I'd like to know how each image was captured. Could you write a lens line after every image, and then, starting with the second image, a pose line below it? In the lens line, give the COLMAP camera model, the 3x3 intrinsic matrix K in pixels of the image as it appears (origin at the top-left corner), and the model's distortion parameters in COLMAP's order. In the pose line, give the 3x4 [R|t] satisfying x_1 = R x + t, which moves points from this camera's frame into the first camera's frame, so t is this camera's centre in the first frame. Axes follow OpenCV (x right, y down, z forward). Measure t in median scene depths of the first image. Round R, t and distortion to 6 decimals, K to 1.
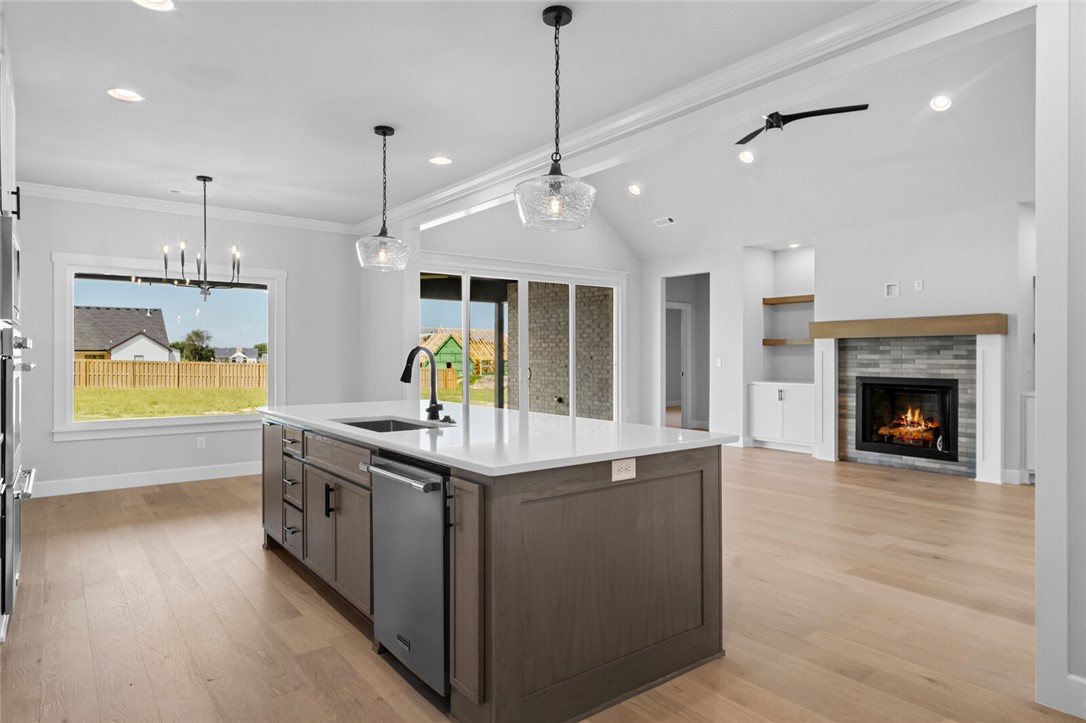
lens RADIAL K [[645.3, 0, 540.0], [0, 645.3, 357.5], [0, 0, 1]] dist [0.000665, 0.005464]
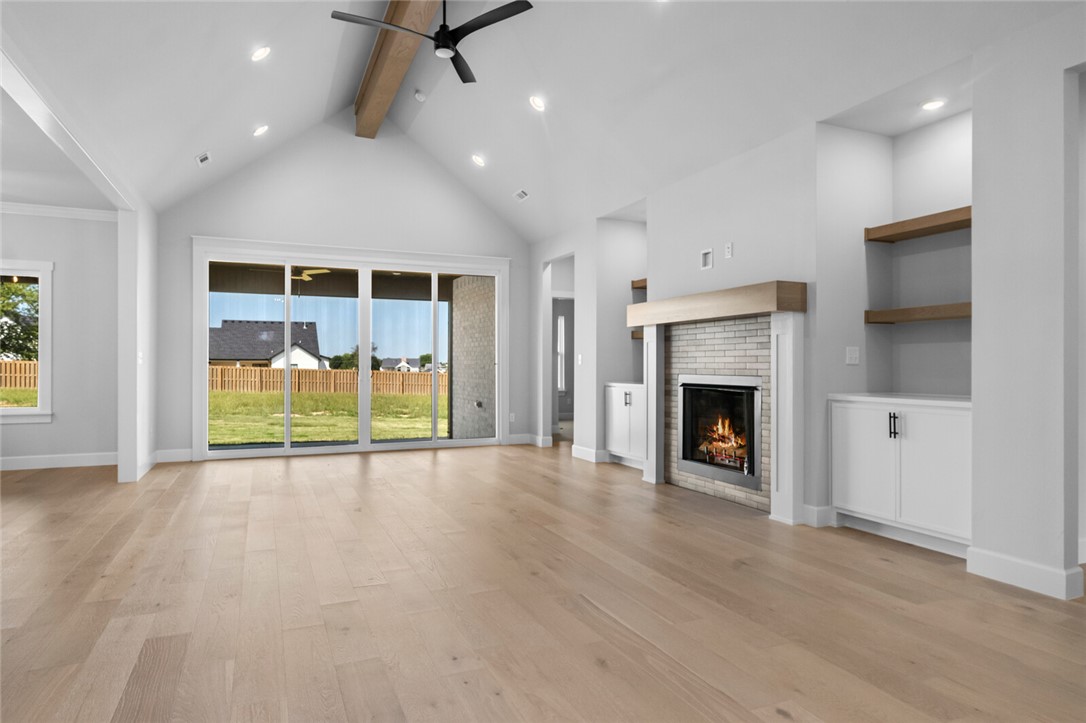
lens RADIAL K [[645.3, 0, 543.4], [0, 645.3, 366.7], [0, 0, 1]] dist [0.000665, 0.005464]
pose [[0.970279, 0.001359, -0.241985, 0.390548], [-0.001886, 0.999996, -0.001947, 0.016181], [0.241981, 0.002346, 0.970278, 0.161952]]
